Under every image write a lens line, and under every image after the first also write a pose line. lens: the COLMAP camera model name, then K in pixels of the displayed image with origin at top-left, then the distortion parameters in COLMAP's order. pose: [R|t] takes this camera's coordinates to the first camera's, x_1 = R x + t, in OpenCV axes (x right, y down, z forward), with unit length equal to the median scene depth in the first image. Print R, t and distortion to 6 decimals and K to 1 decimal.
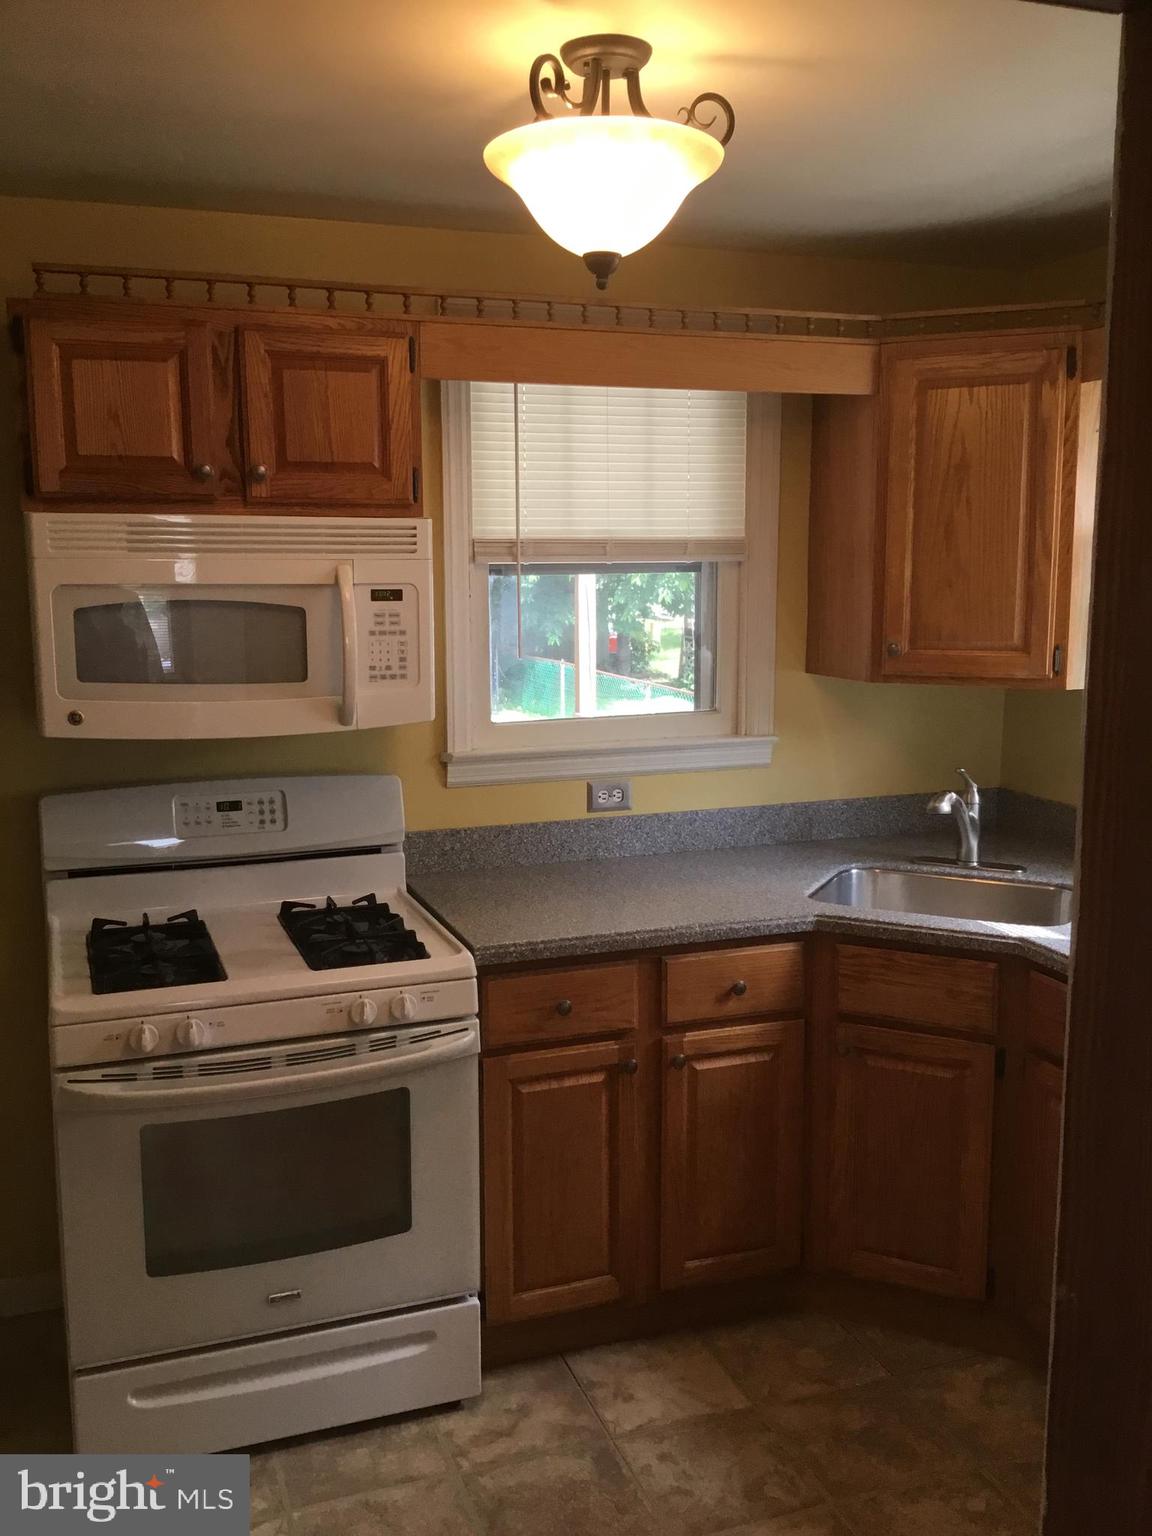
lens RADIAL K [[1392.7, 0, 582.3], [0, 1392.7, 765.8], [0, 0, 1]] dist [0.095780, -0.161844]
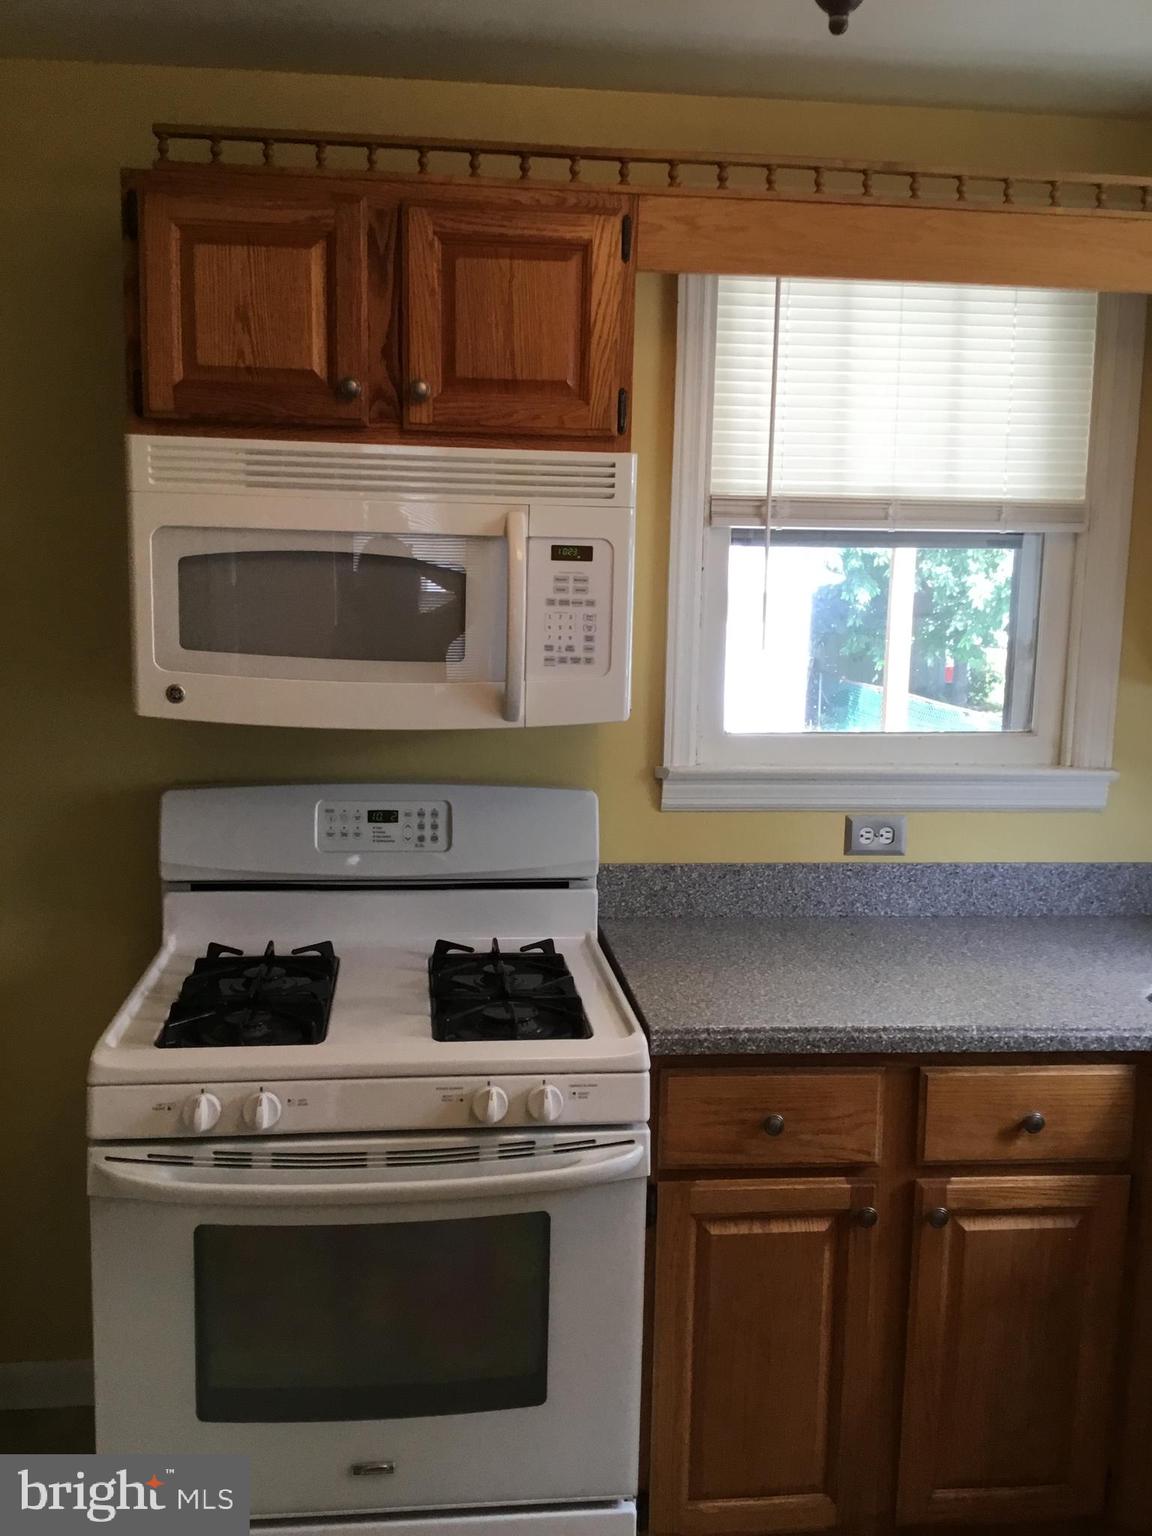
lens RADIAL K [[1392.7, 0, 566.7], [0, 1392.7, 770.5], [0, 0, 1]] dist [0.095780, -0.161844]
pose [[0.968779, 0.056050, -0.241506, 0.047362], [-0.059457, 0.998207, -0.006838, 0.001558], [0.240690, 0.020984, 0.970375, 0.261568]]
